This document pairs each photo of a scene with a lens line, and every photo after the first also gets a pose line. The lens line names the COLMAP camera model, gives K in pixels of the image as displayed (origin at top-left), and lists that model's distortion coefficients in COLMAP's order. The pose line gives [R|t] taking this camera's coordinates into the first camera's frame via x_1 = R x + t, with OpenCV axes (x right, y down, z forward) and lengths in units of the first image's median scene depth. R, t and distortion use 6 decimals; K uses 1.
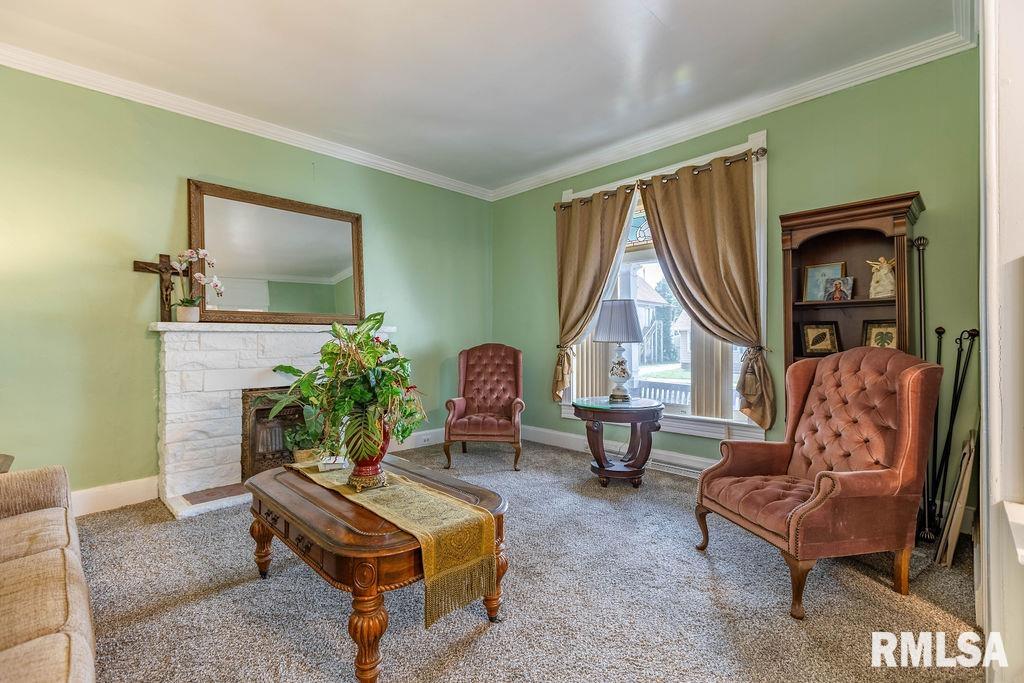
lens RADIAL K [[478.4, 0, 513.6], [0, 478.4, 332.4], [0, 0, 1]] dist [0.000805, -0.000302]
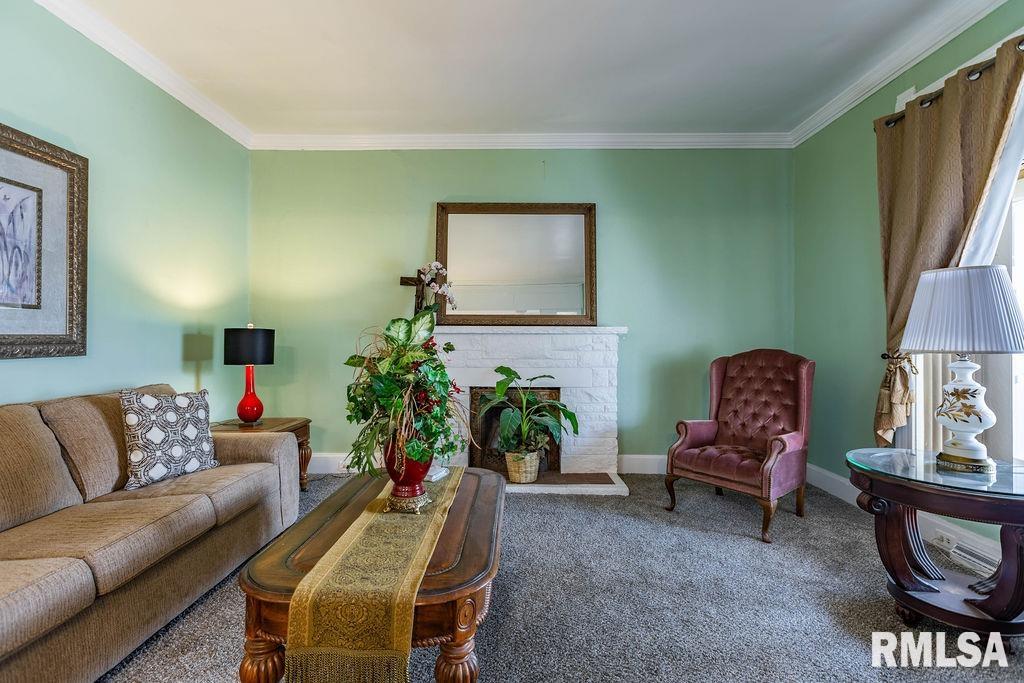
lens RADIAL K [[478.4, 0, 513.6], [0, 478.4, 332.4], [0, 0, 1]] dist [0.000805, -0.000302]
pose [[0.678077, -0.003875, -0.734981, 0.257788], [0.002878, 0.999992, -0.002618, -0.000519], [0.734985, -0.000340, 0.678083, 0.291289]]
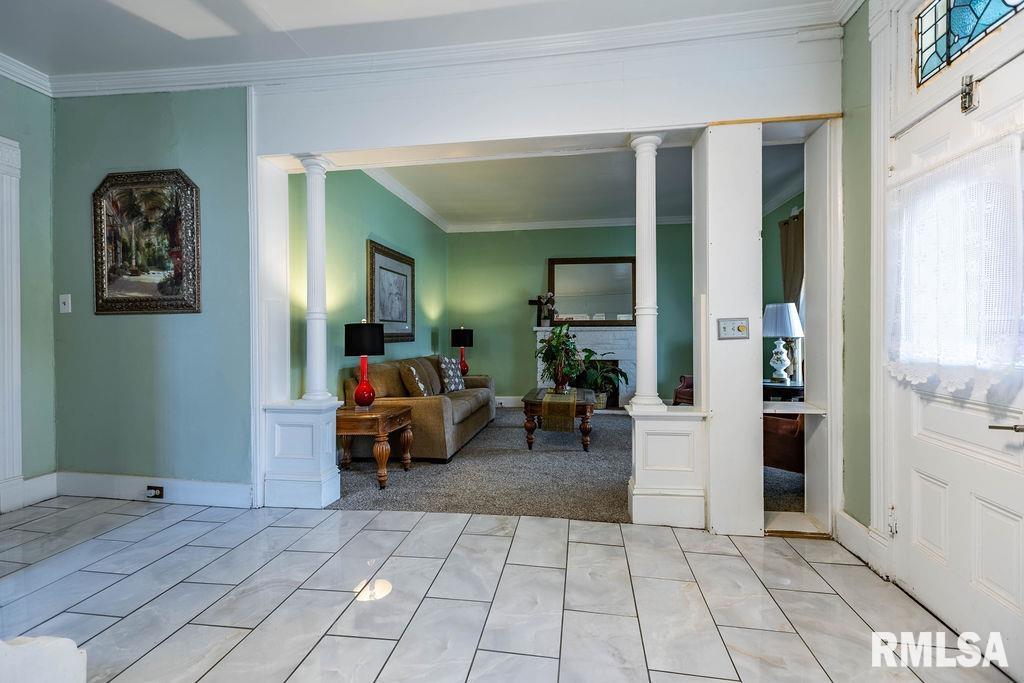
lens RADIAL K [[478.4, 0, 513.6], [0, 478.4, 332.4], [0, 0, 1]] dist [0.000805, -0.000302]
pose [[0.578629, -0.003593, -0.815583, 0.810149], [0.010589, 0.999939, 0.003107, -0.002822], [0.815522, -0.010434, 0.578632, -0.301435]]
